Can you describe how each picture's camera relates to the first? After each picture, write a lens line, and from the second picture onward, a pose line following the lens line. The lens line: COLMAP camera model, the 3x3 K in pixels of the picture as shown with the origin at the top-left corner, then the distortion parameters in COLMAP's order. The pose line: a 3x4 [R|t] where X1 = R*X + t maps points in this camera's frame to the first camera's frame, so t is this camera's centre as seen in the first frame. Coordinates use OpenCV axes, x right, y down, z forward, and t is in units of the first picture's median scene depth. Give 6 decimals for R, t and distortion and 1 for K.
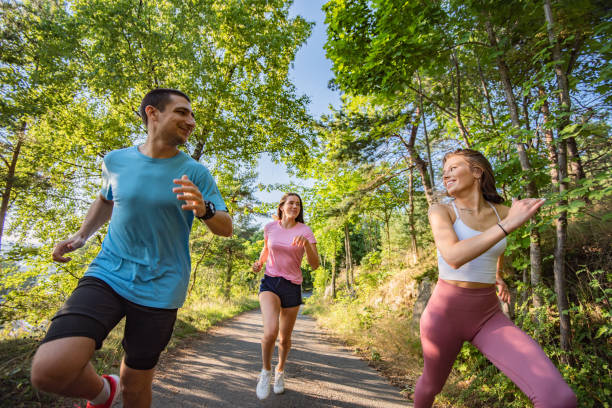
lens RADIAL K [[282.1, 0, 306.0], [0, 282.1, 204.0], [0, 0, 1]] dist [-0.020389, -0.009229]
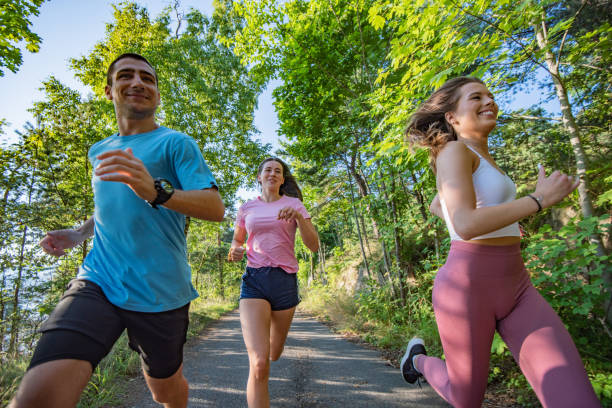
lens RADIAL K [[282.1, 0, 306.0], [0, 282.1, 204.0], [0, 0, 1]] dist [-0.020389, -0.009229]
pose [[0.992331, -0.102019, 0.069793, 0.033207], [0.099938, 0.994456, 0.032692, -0.079444], [-0.072741, -0.025466, 0.997026, -0.257718]]
